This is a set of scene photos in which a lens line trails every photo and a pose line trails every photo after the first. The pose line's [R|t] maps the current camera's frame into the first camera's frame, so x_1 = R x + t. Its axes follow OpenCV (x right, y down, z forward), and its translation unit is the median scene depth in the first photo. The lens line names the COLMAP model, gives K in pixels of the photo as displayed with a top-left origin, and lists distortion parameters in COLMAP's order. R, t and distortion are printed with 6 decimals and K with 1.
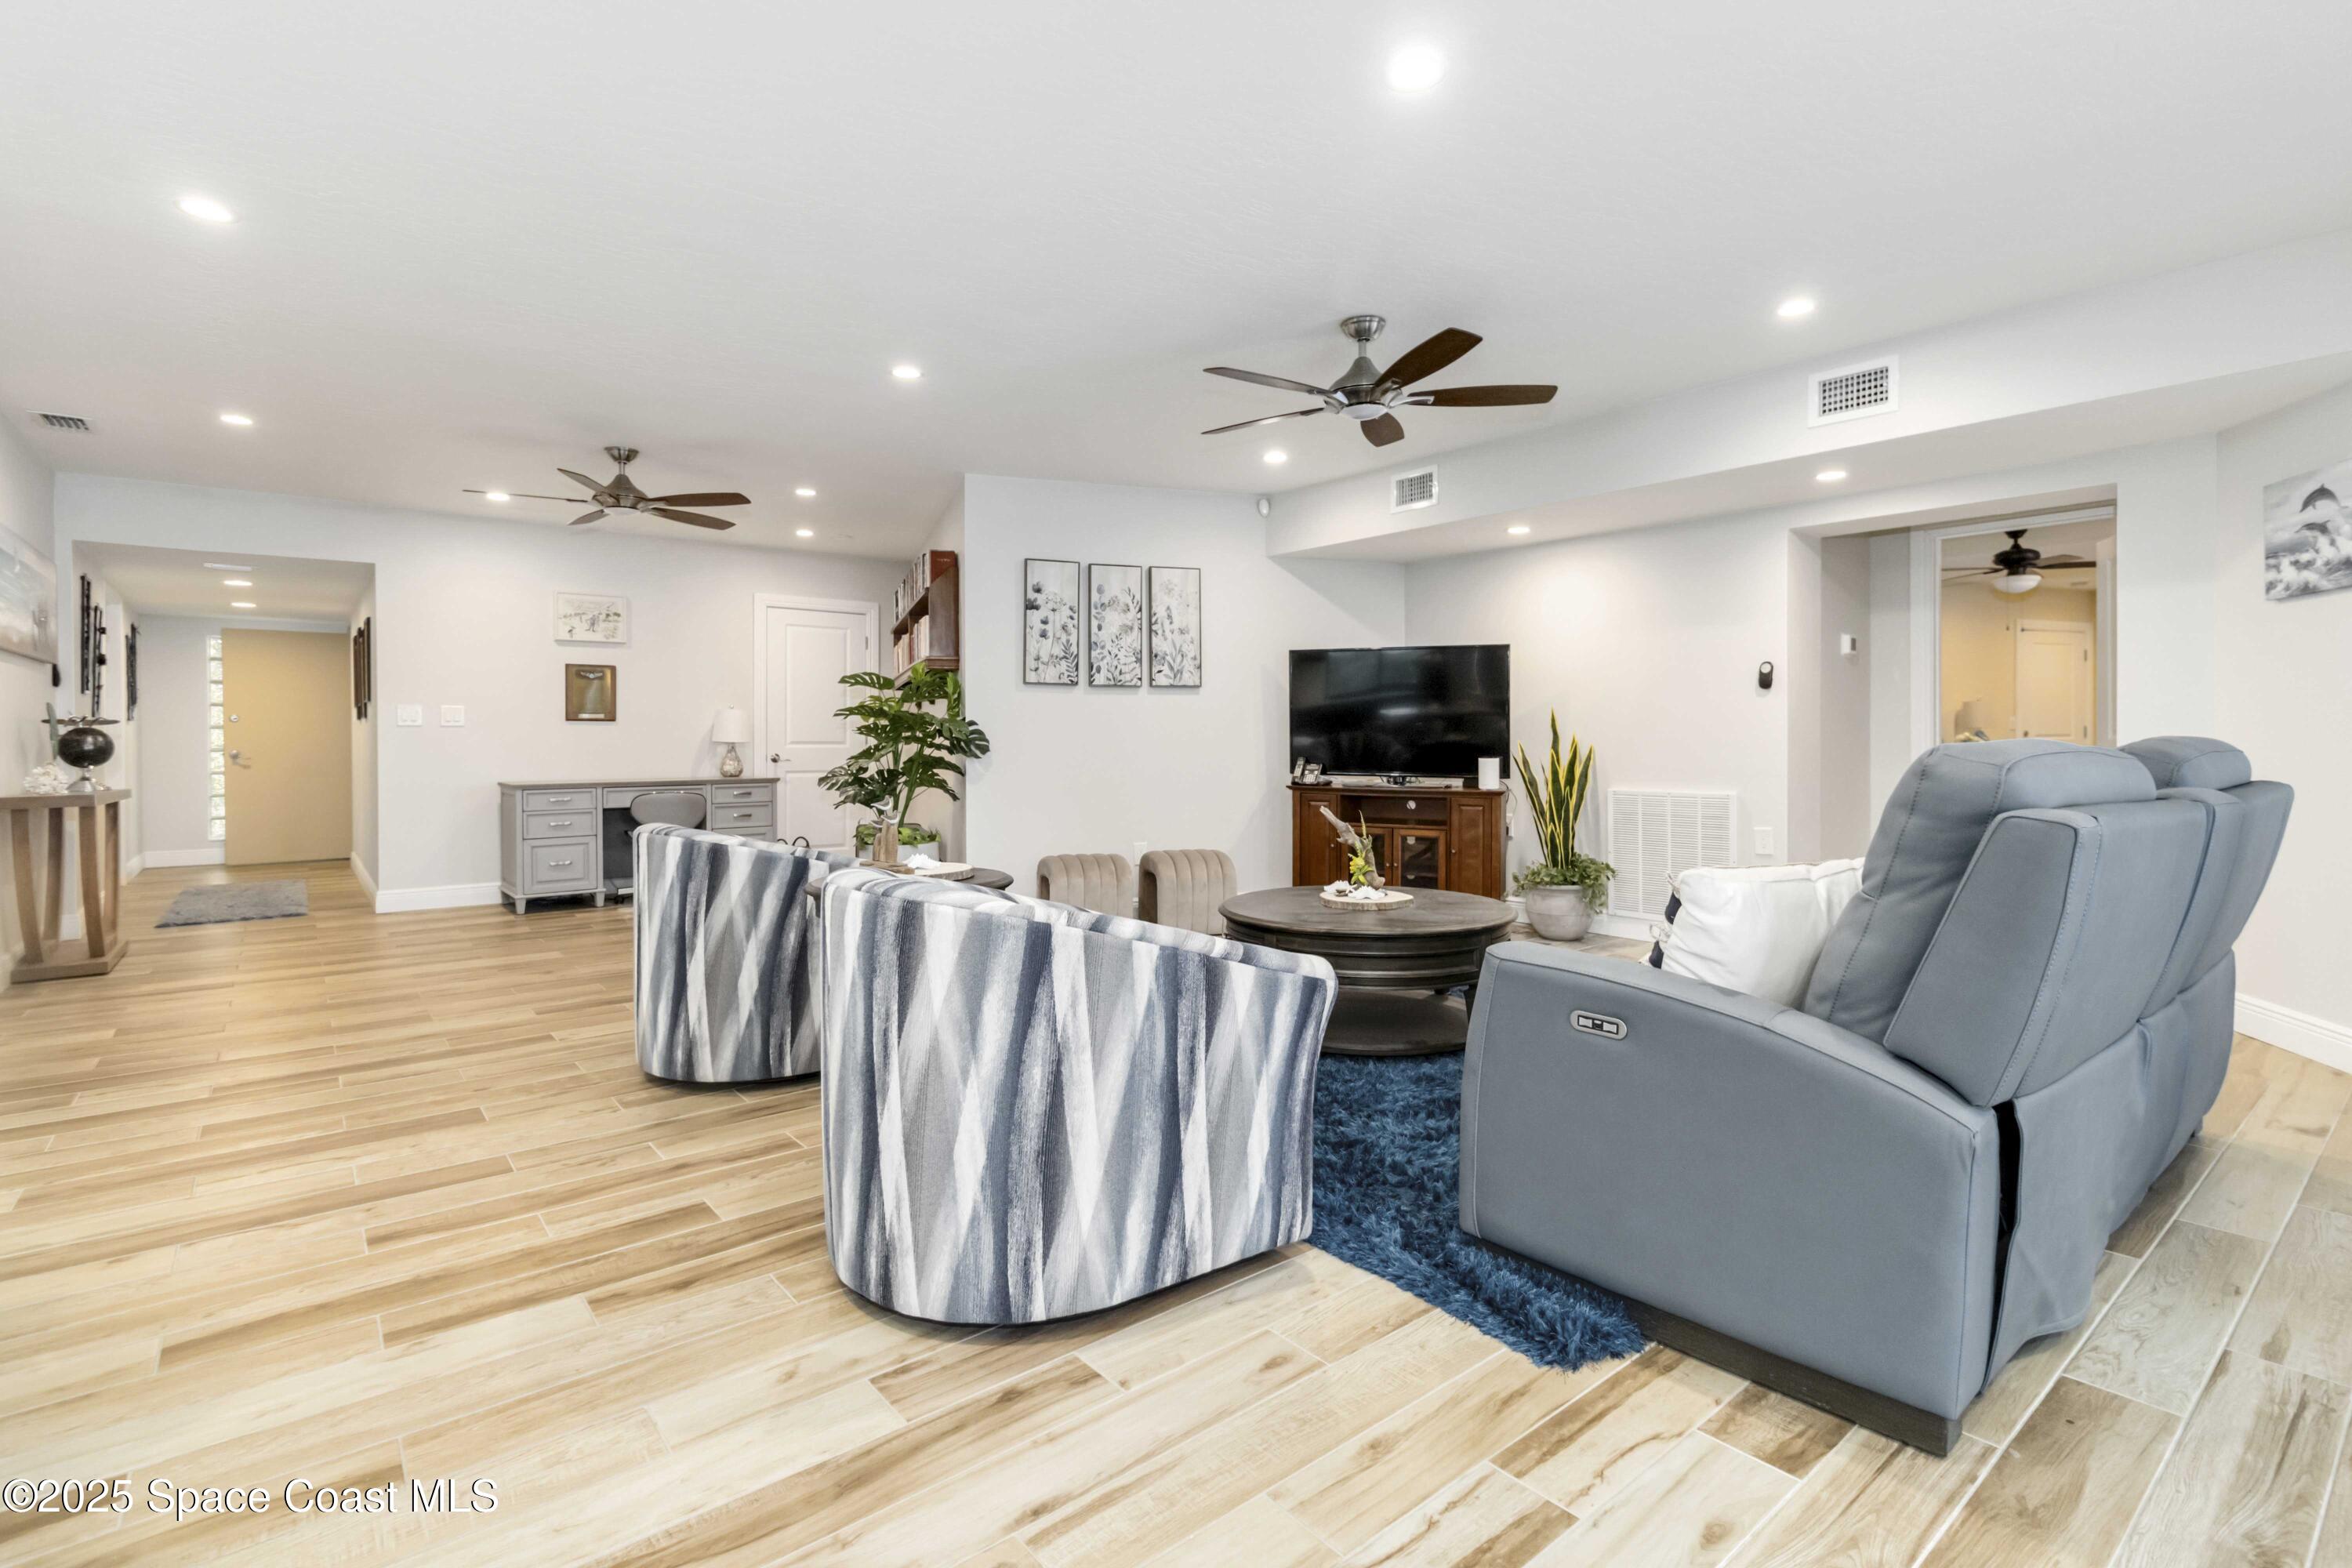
lens RADIAL K [[1101.9, 0, 1181.9], [0, 1101.9, 741.2], [0, 0, 1]] dist [-0.002023, -0.000232]
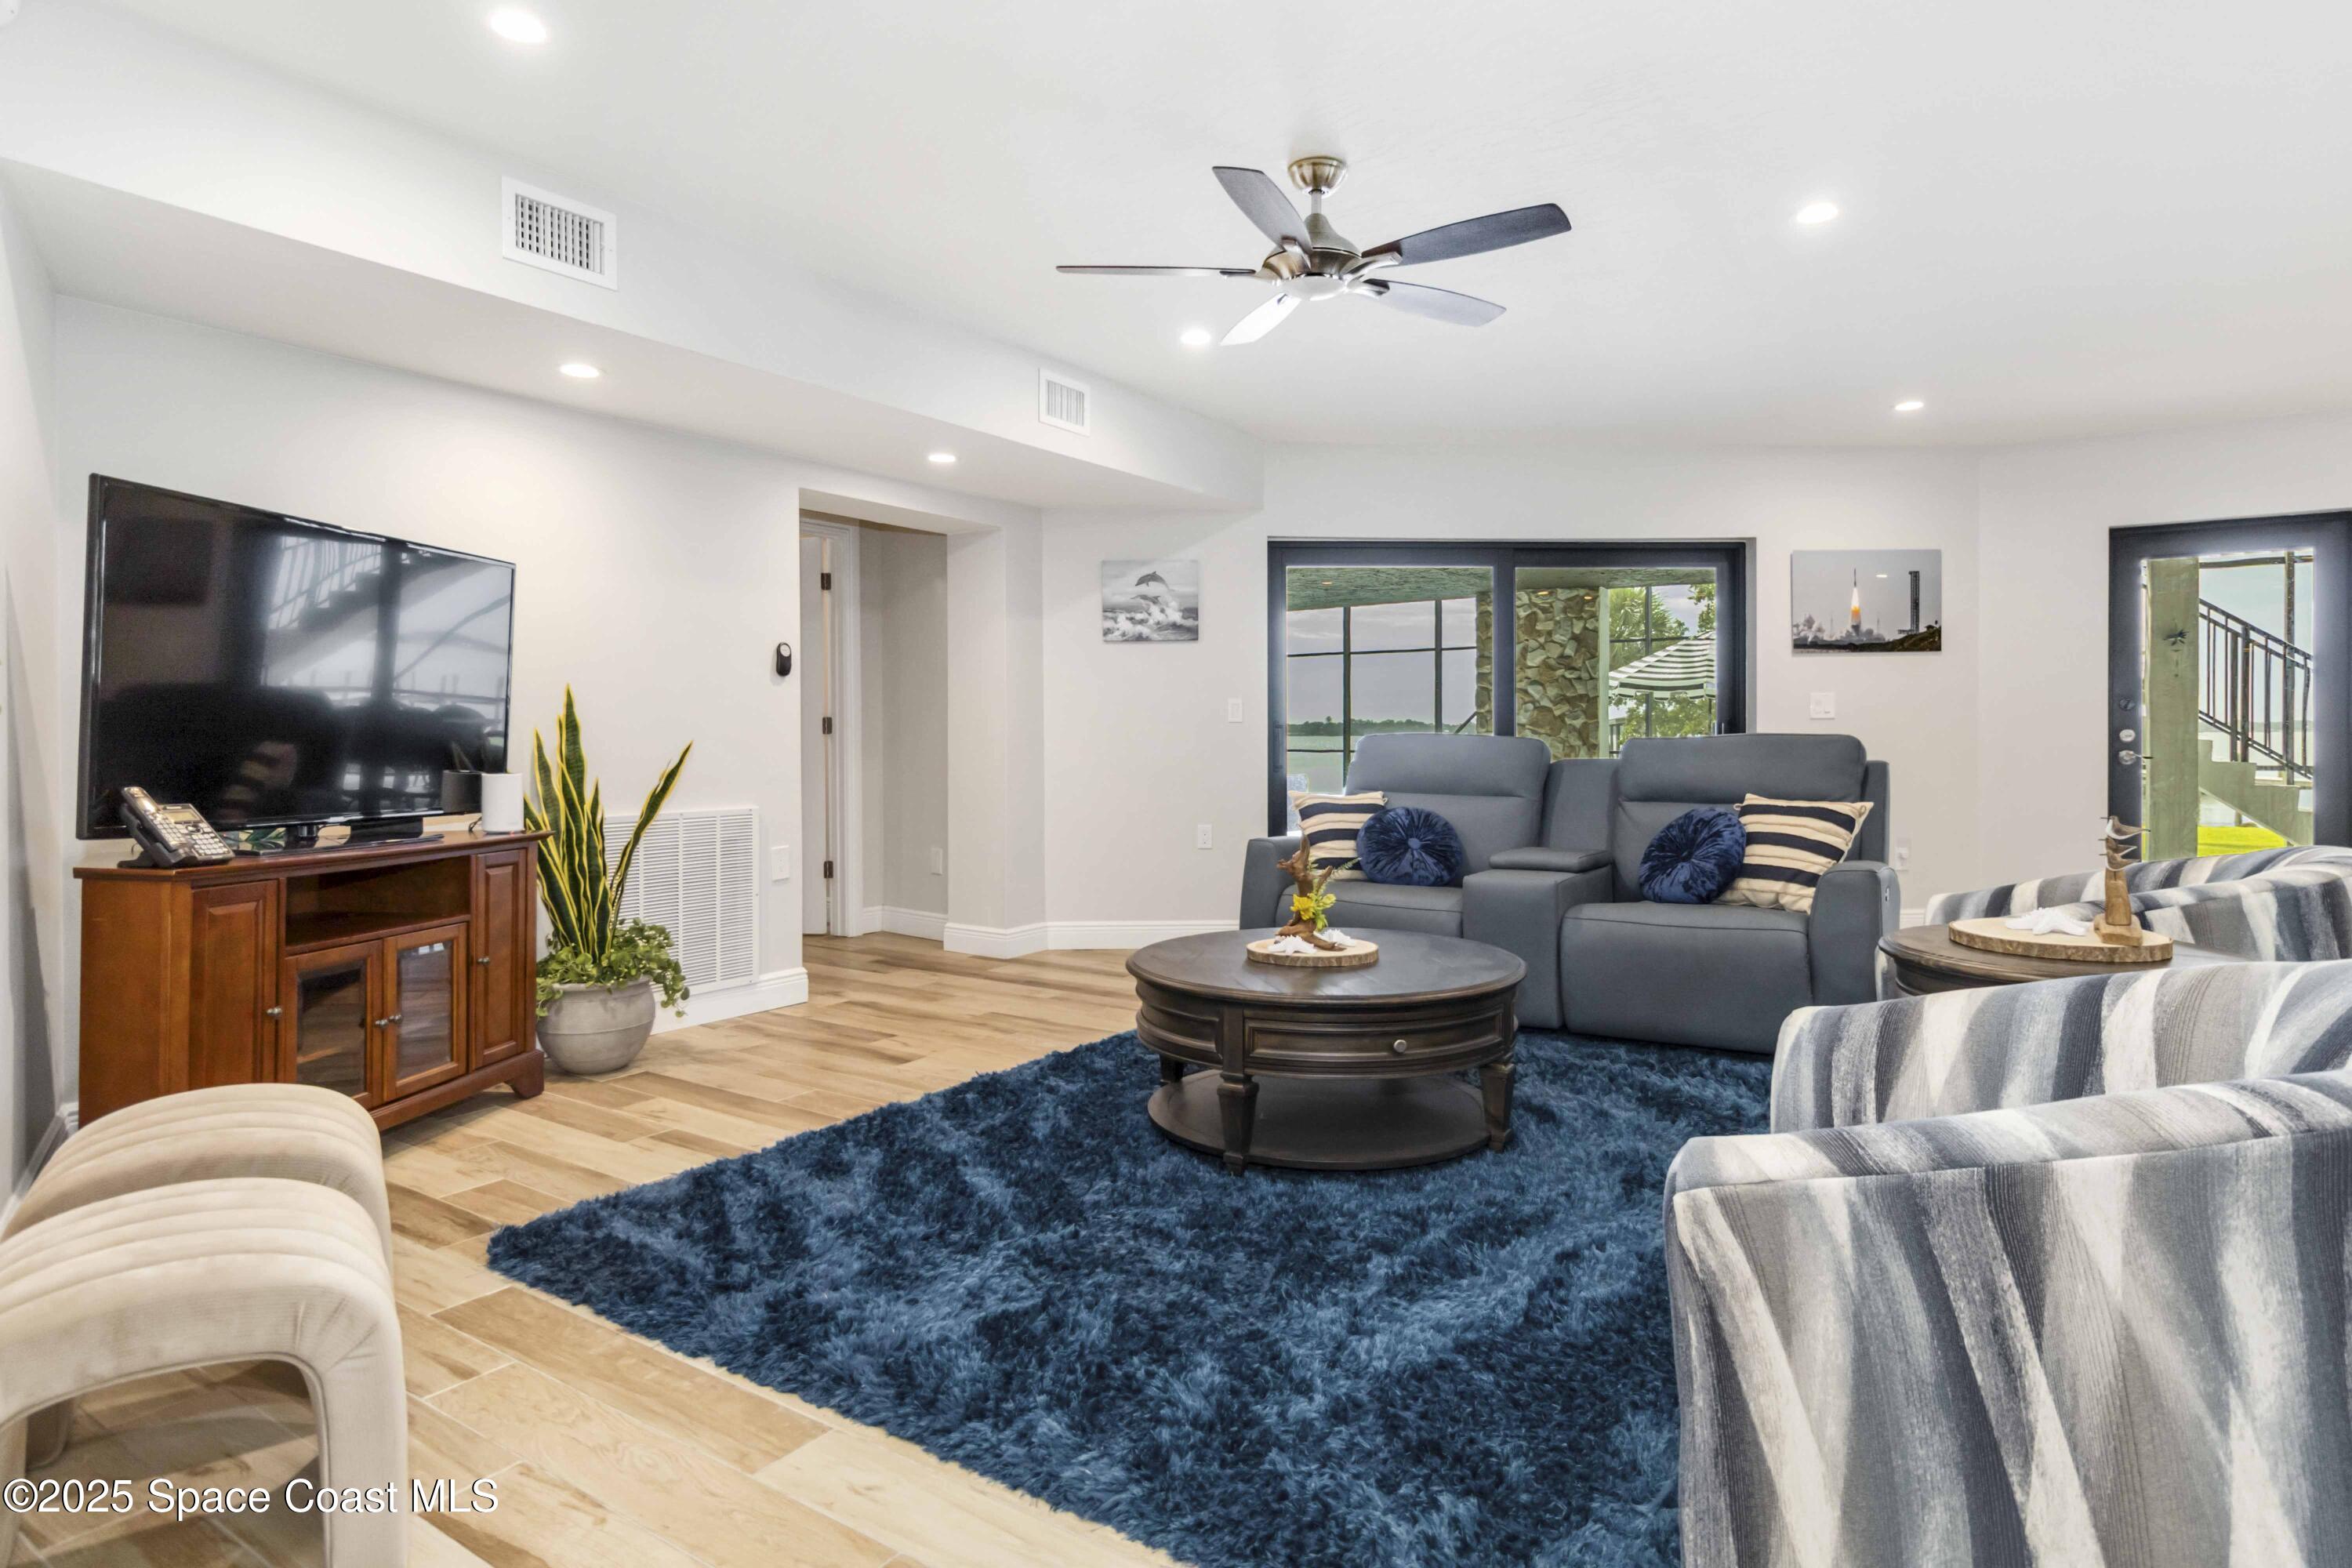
lens RADIAL K [[1288.4, 0, 1177.9], [0, 1288.4, 741.0], [0, 0, 1]] dist [0.000231, -0.000105]
pose [[-0.283465, 0.000249, 0.958982, -0.677425], [0.007256, 0.999972, 0.001885, 0.001058], [-0.958955, 0.007493, -0.283459, 1.419715]]
